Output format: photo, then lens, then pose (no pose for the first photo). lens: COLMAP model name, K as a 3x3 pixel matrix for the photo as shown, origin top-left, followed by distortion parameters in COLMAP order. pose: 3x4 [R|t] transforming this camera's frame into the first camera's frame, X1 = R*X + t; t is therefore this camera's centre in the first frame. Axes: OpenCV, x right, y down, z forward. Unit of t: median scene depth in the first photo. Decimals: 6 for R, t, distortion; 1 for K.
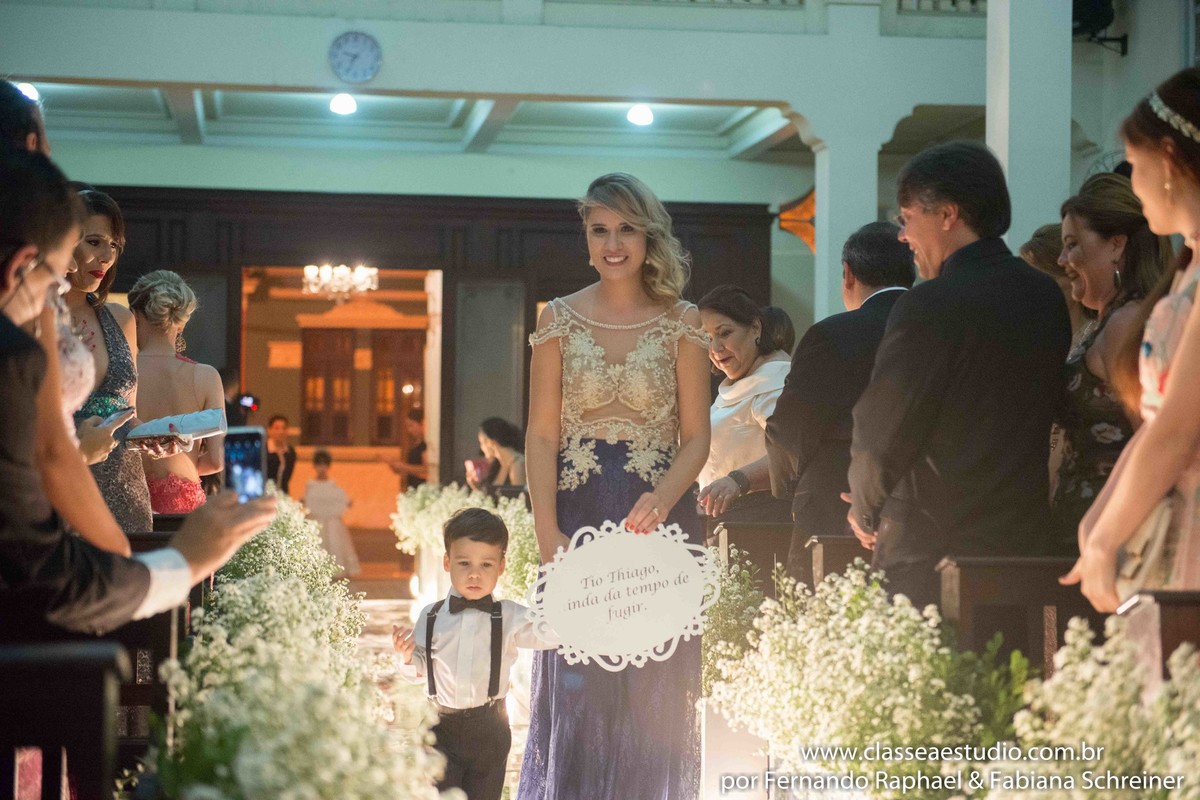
lens RADIAL K [[2307.2, 0, 599.3], [0, 2307.2, 397.2], [0, 0, 1]] dist [0.090164, 0.000000]
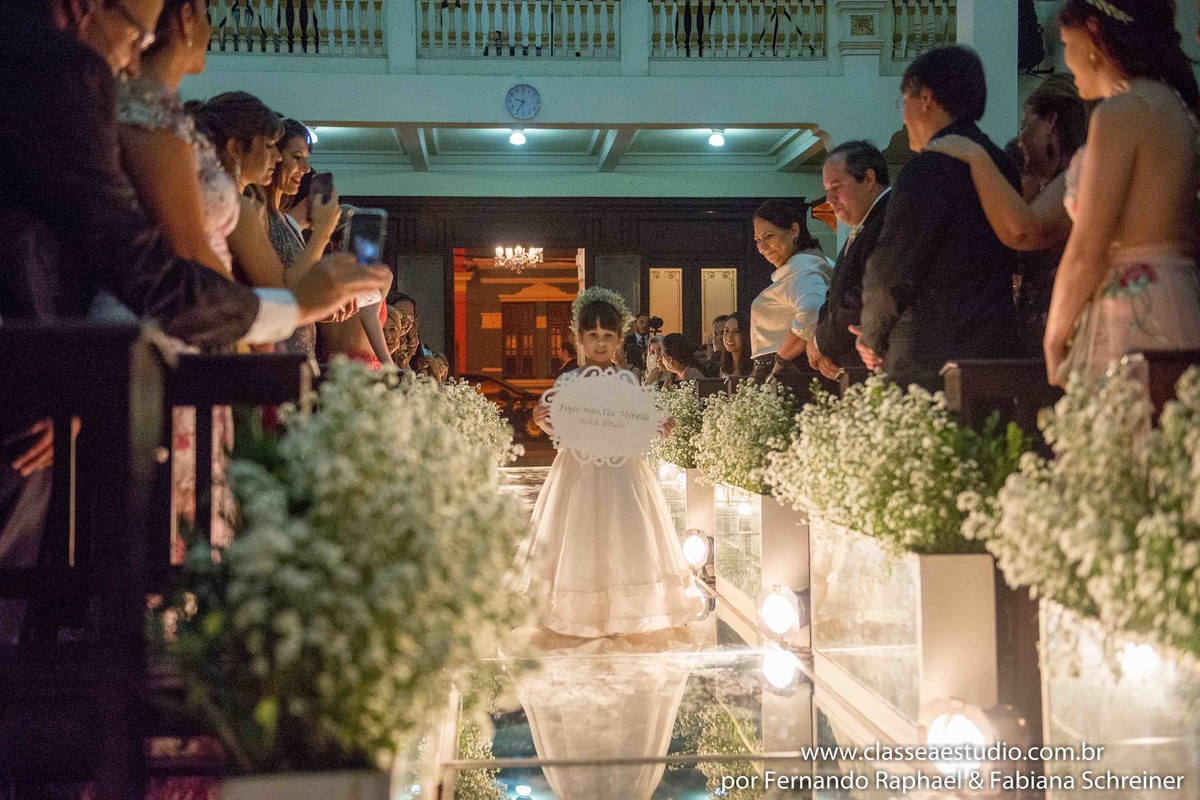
lens RADIAL K [[1489.3, 0, 599.6], [0, 1489.3, 402.0], [0, 0, 1]] dist [0.099875, 0.000000]
pose [[0.997795, -0.015543, -0.064524, 0.012905], [0.017918, 0.999177, 0.036394, 0.061762], [0.063905, -0.037470, 0.997252, 0.183745]]
